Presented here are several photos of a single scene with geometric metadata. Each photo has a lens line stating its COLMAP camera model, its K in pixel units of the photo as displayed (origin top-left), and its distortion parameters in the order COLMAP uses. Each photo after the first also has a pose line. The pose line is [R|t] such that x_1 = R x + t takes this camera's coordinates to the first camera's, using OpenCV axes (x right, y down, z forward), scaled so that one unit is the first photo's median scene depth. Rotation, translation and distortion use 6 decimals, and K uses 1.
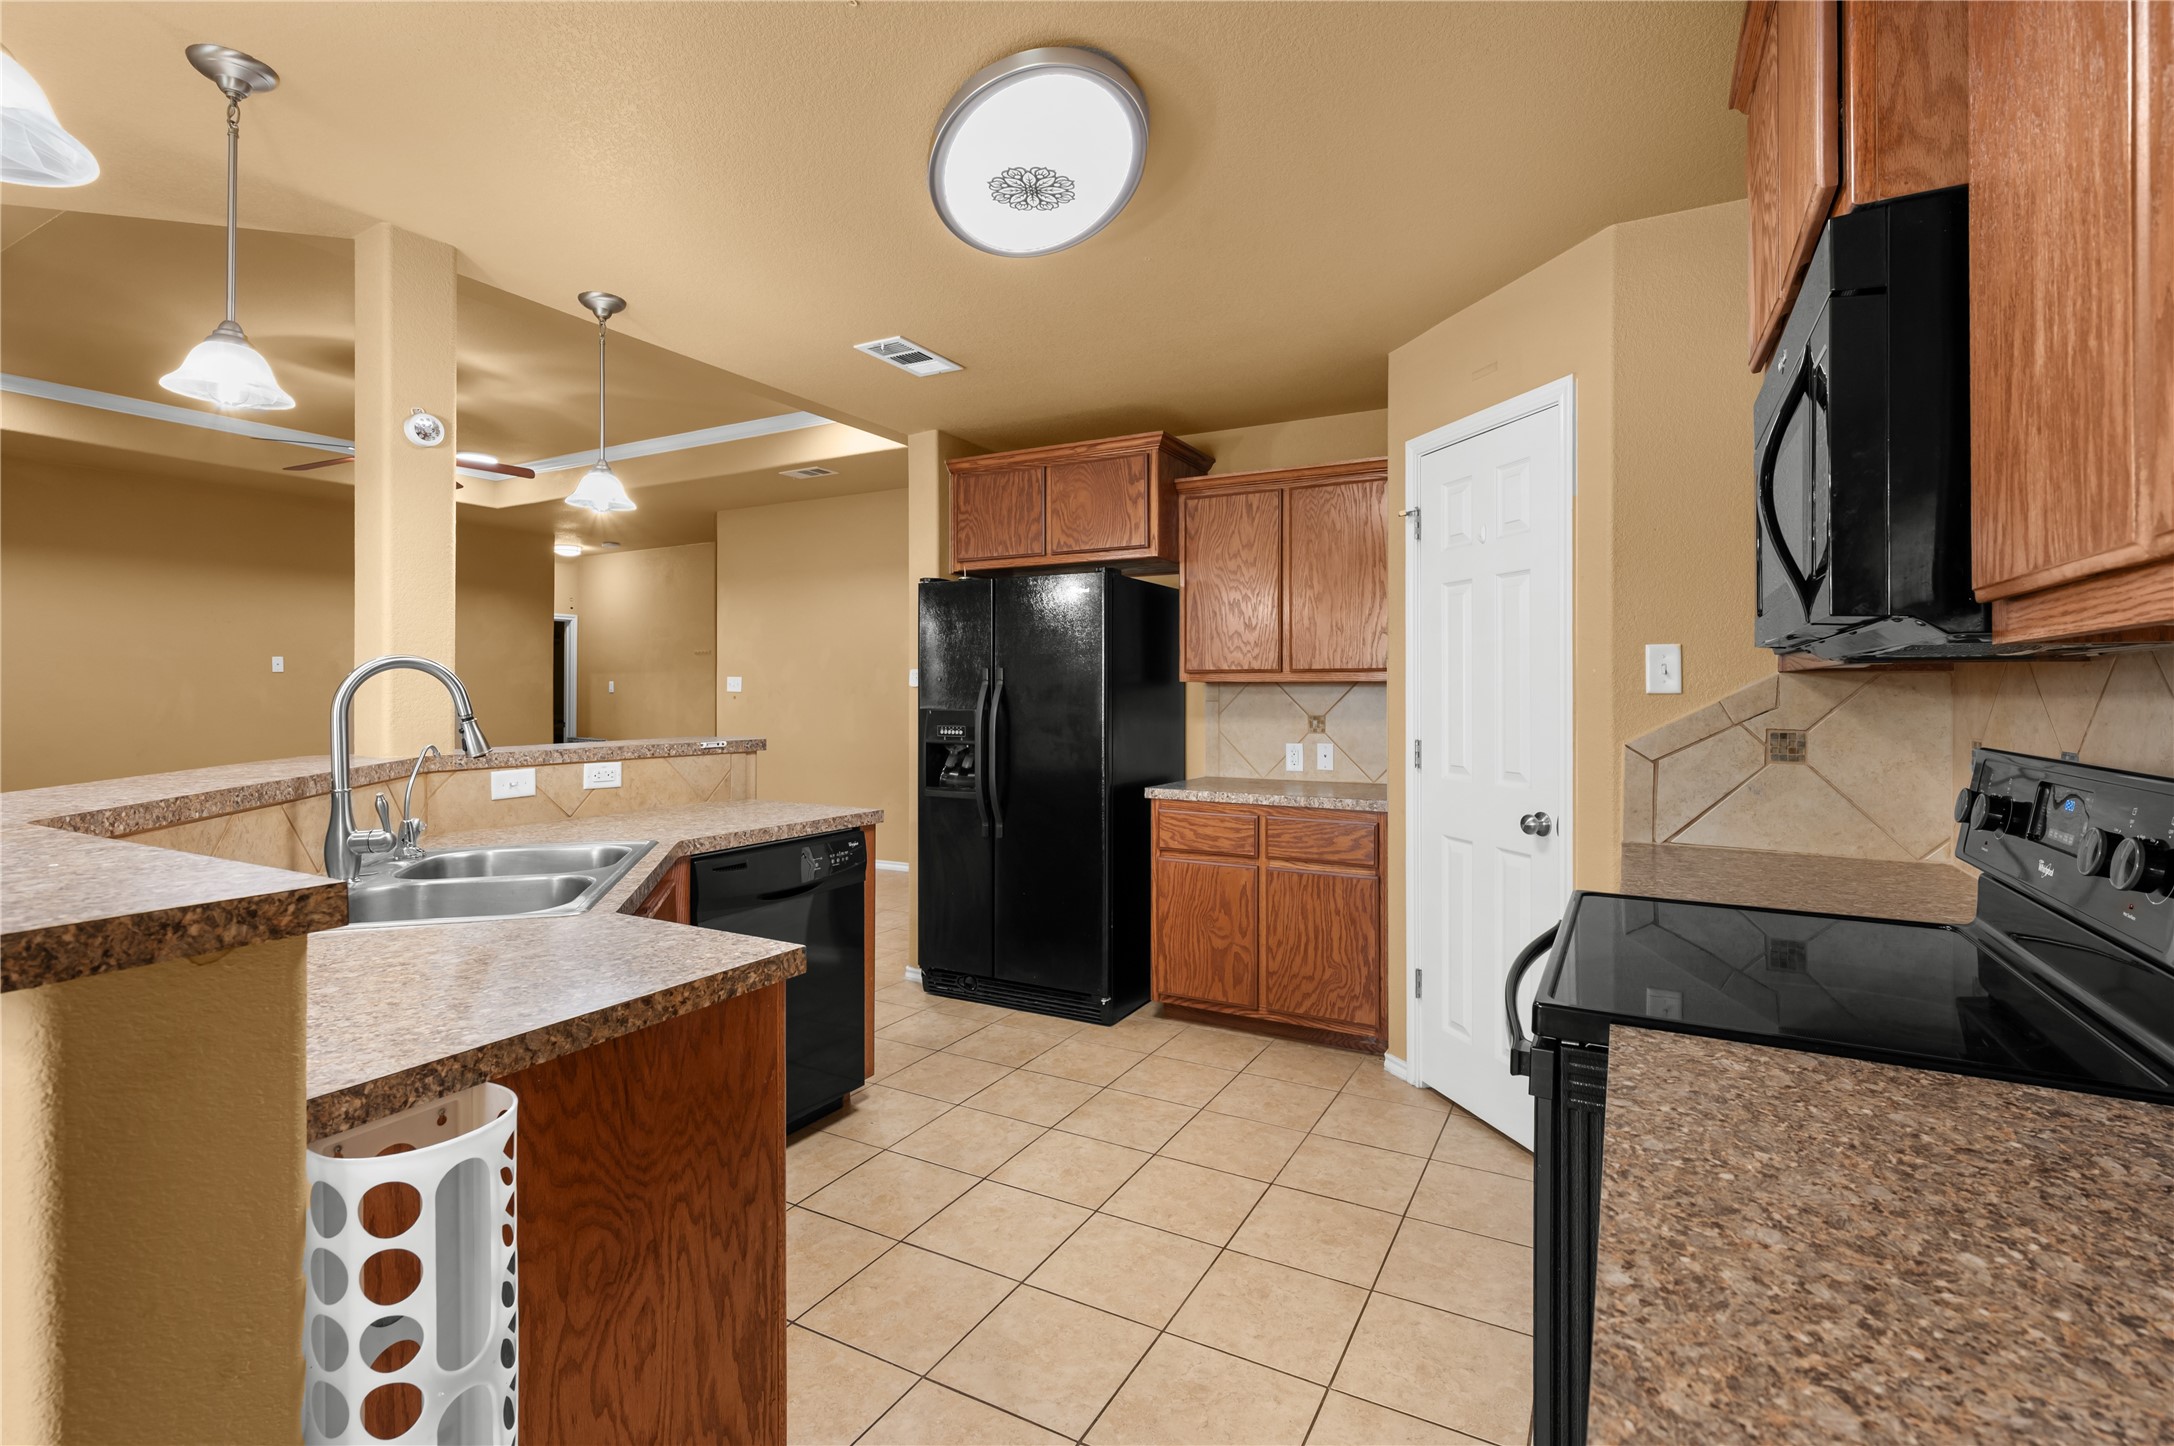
lens RADIAL K [[978.4, 0, 1099.0], [0, 978.4, 687.7], [0, 0, 1]] dist [-0.000574, -0.000126]
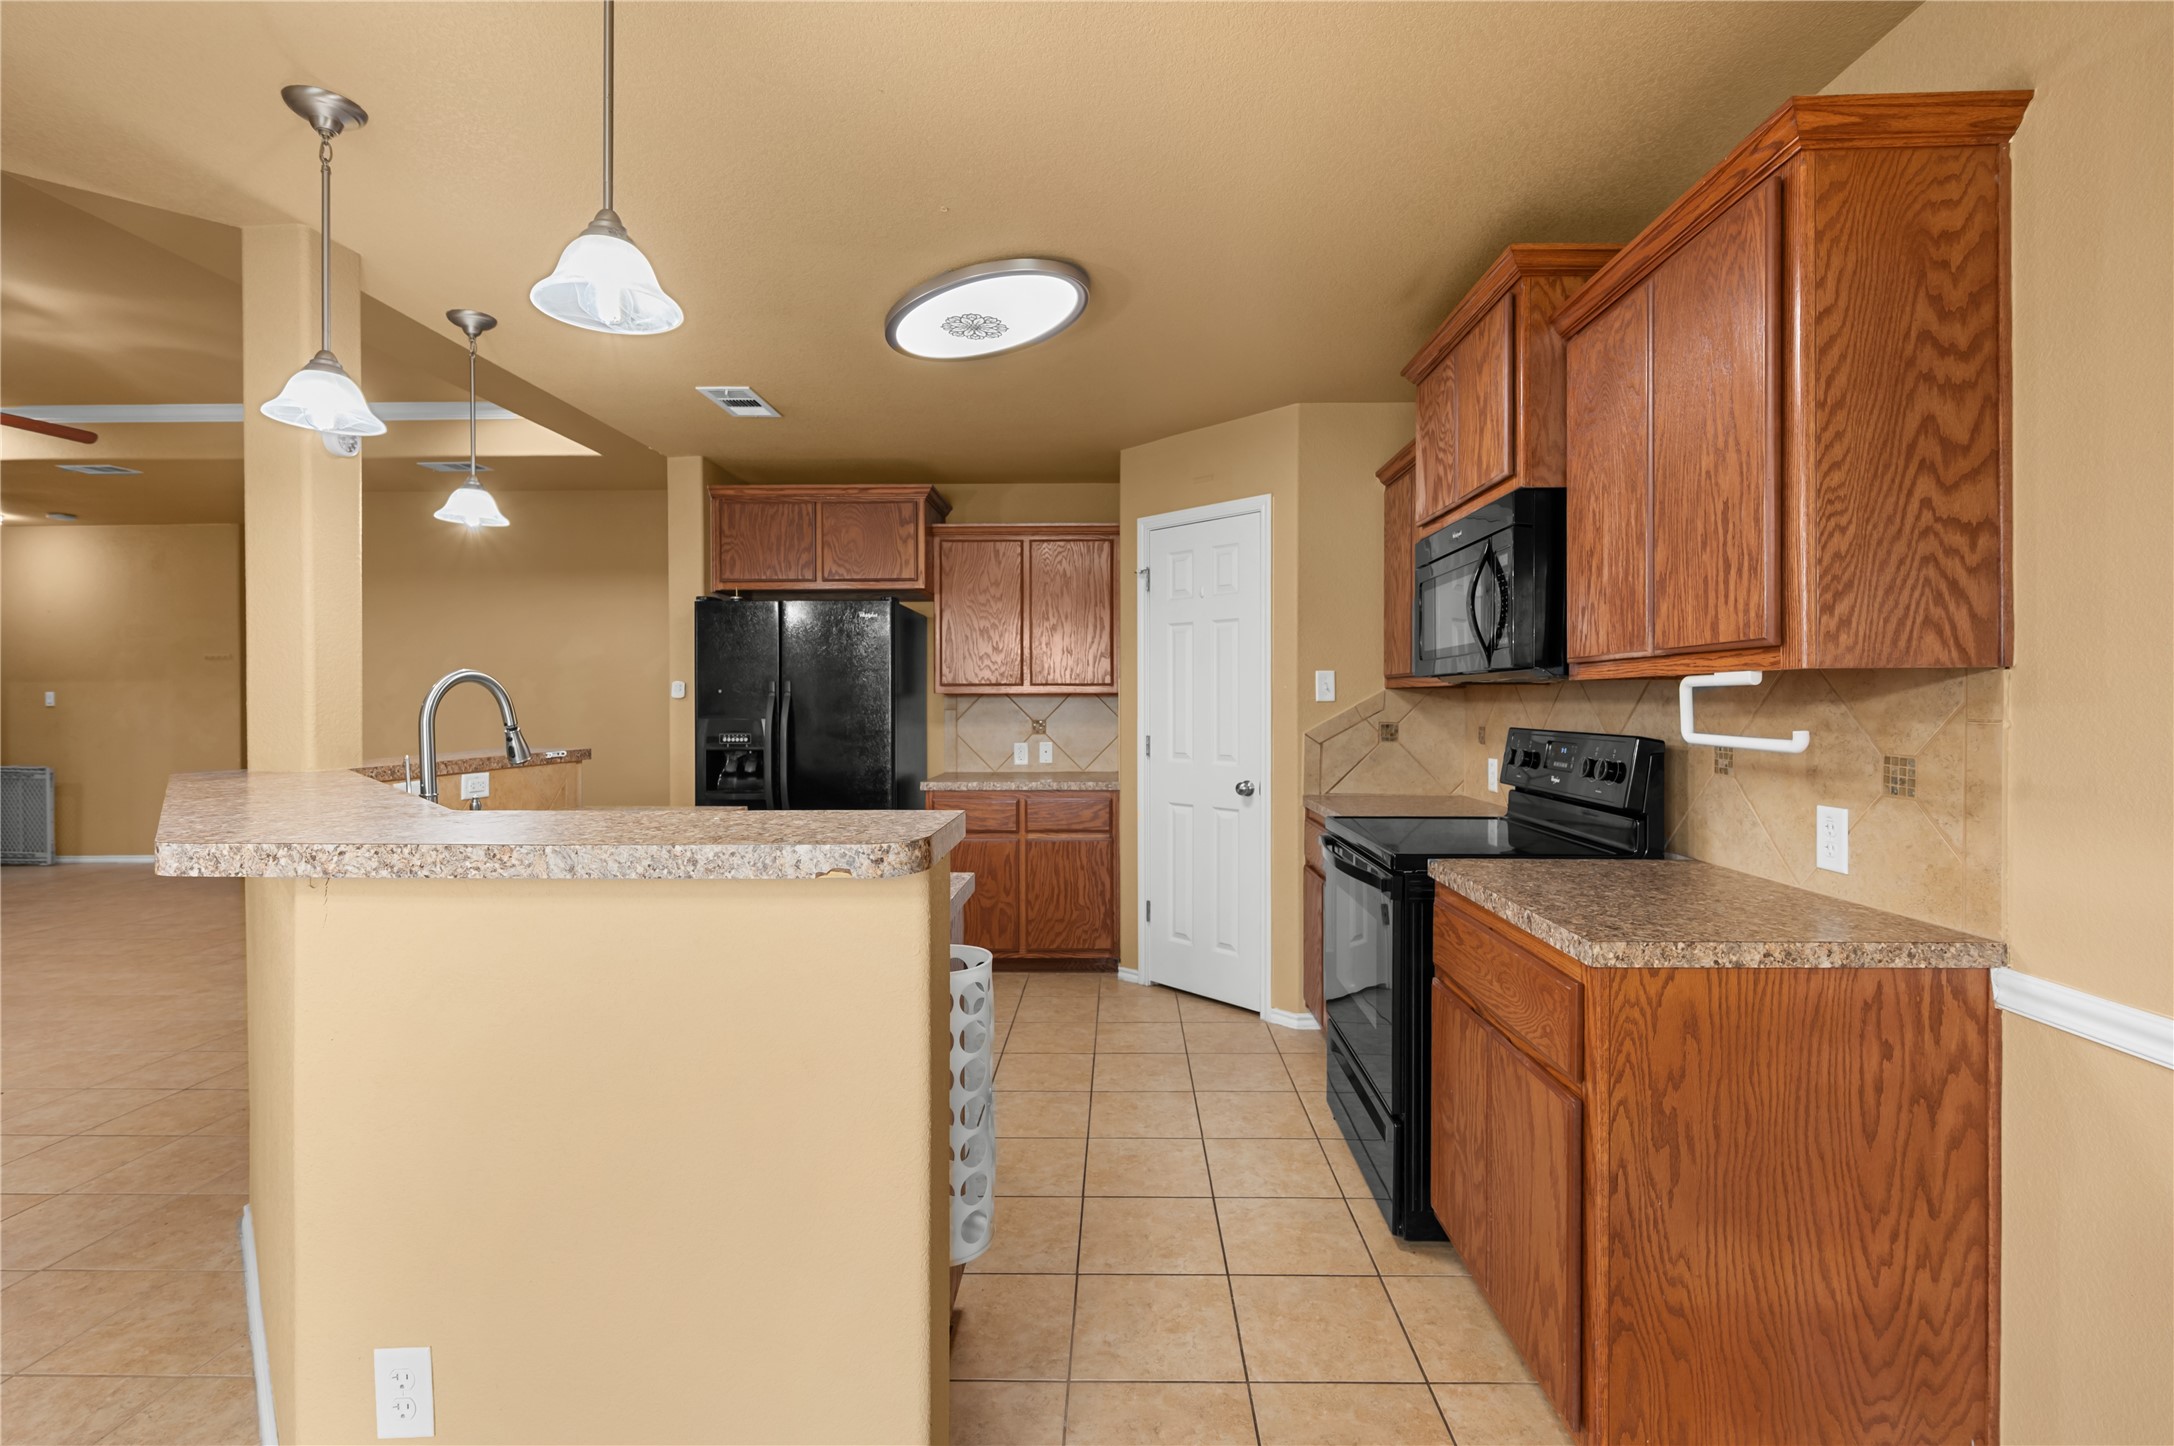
lens RADIAL K [[954.4, 0, 1097.8], [0, 954.4, 710.2], [0, 0, 1]] dist [-0.000388, -0.000463]
pose [[0.887702, -0.008185, 0.460346, -0.329035], [0.002167, 0.999905, 0.013601, -0.001237], [-0.460414, -0.011076, 0.887635, -0.152887]]
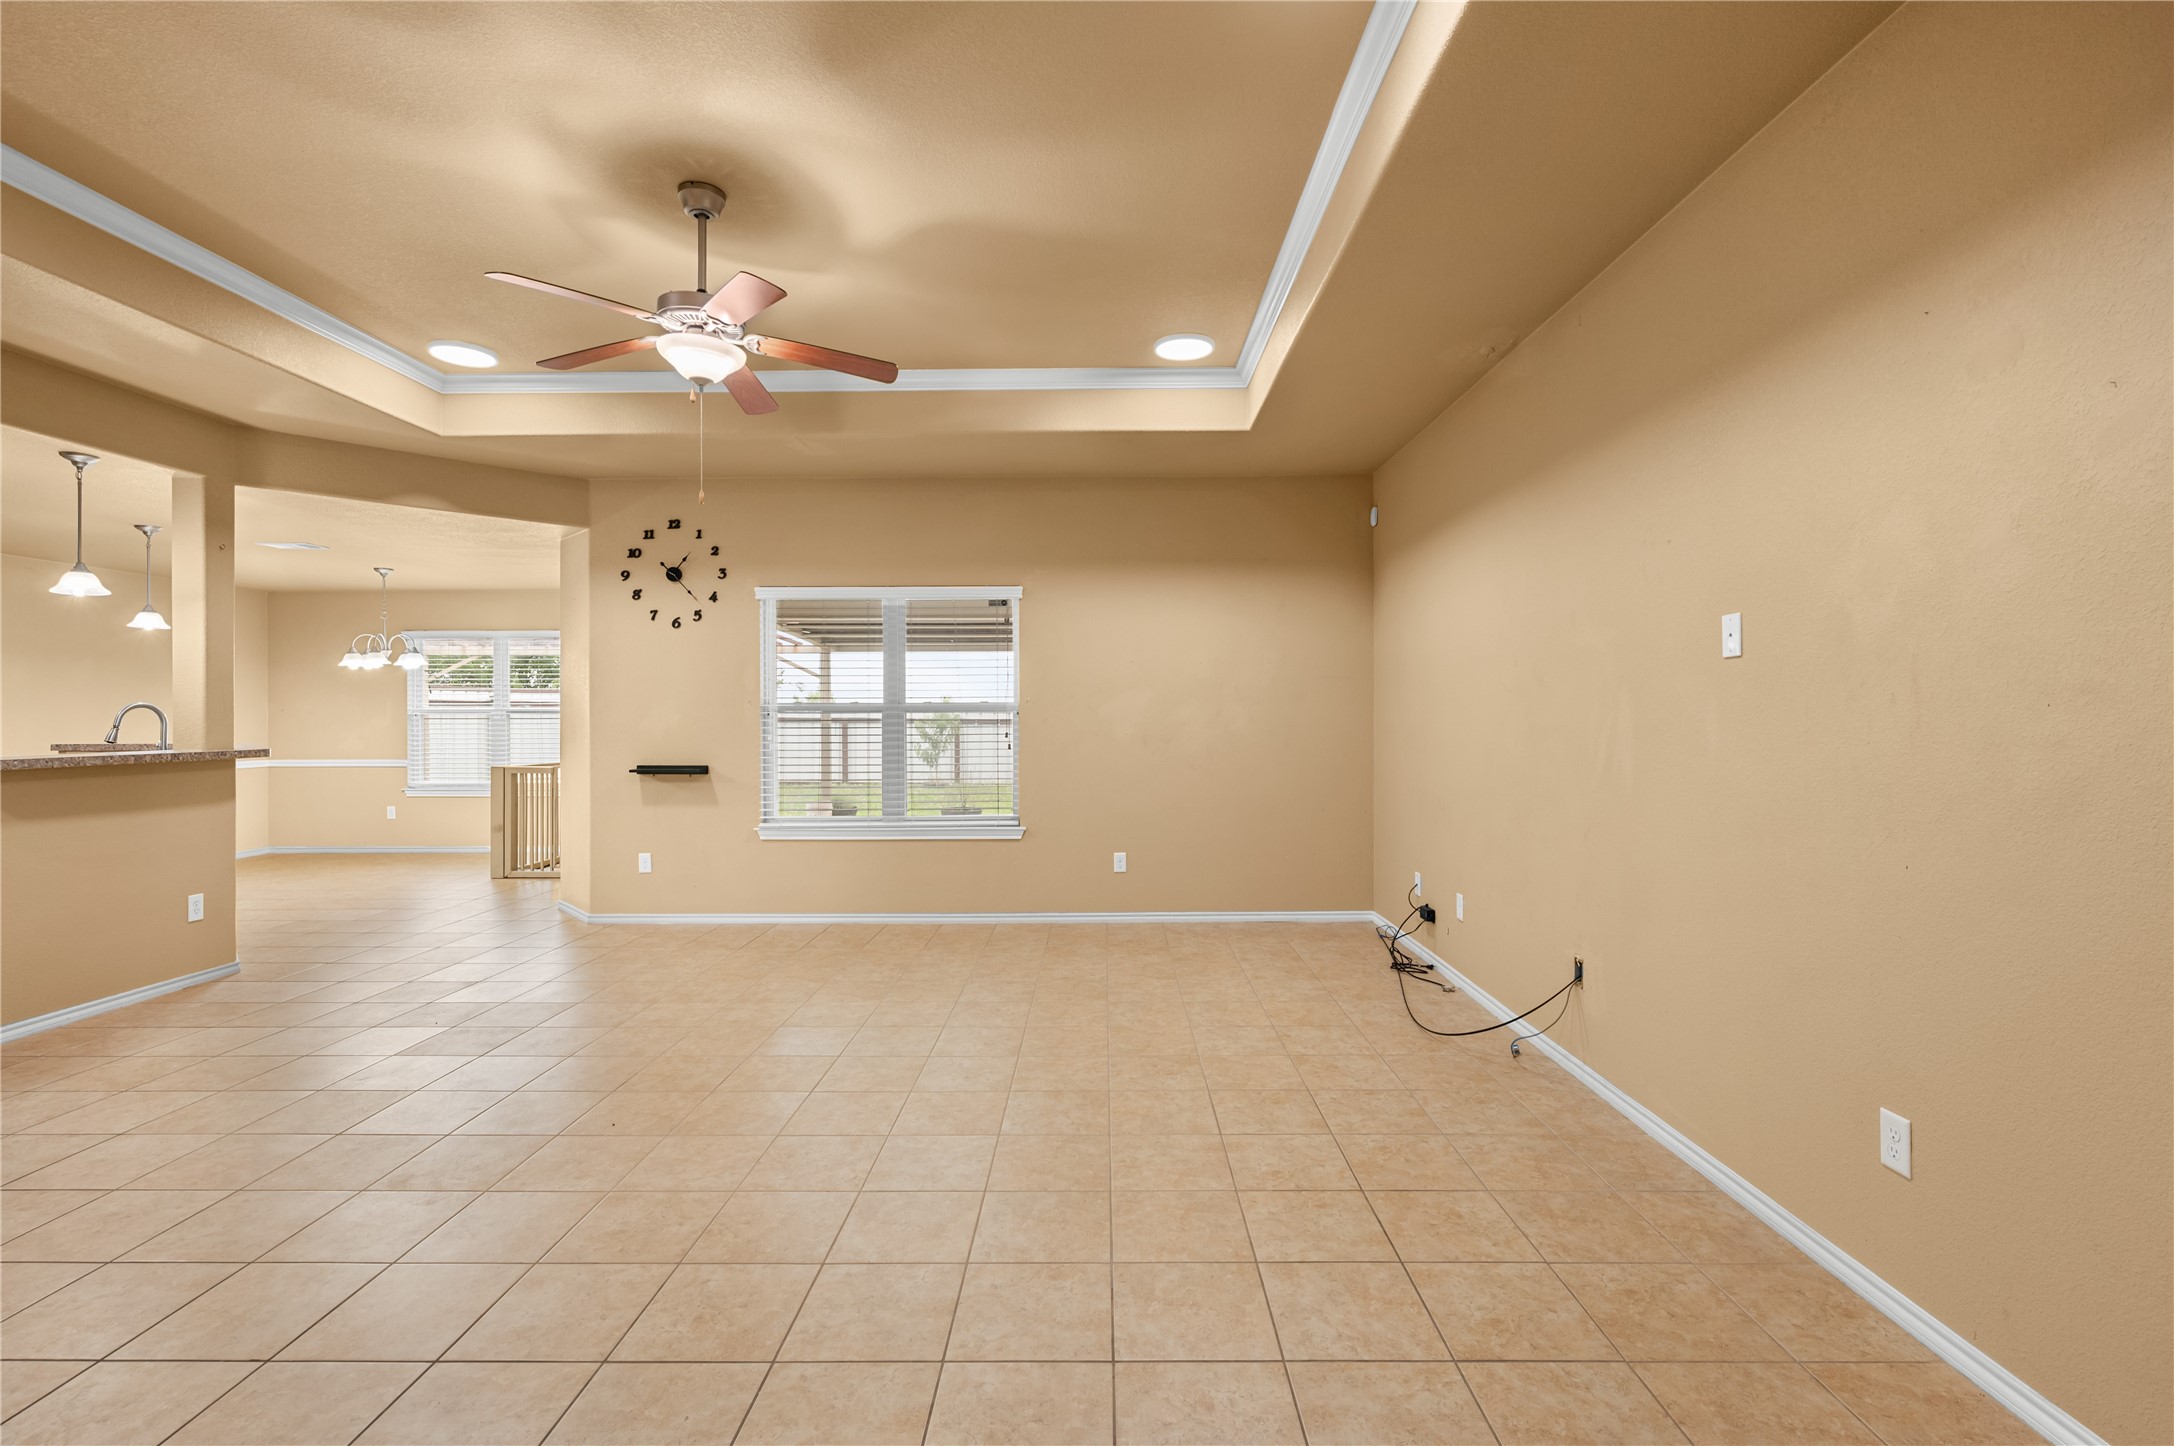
lens RADIAL K [[954.4, 0, 1097.8], [0, 954.4, 710.2], [0, 0, 1]] dist [-0.000388, -0.000463]
pose [[-0.880393, 0.002582, -0.474237, -1.011082], [0.005787, 0.999969, -0.005299, 0.008847], [0.474209, -0.007410, -0.880381, 2.569666]]
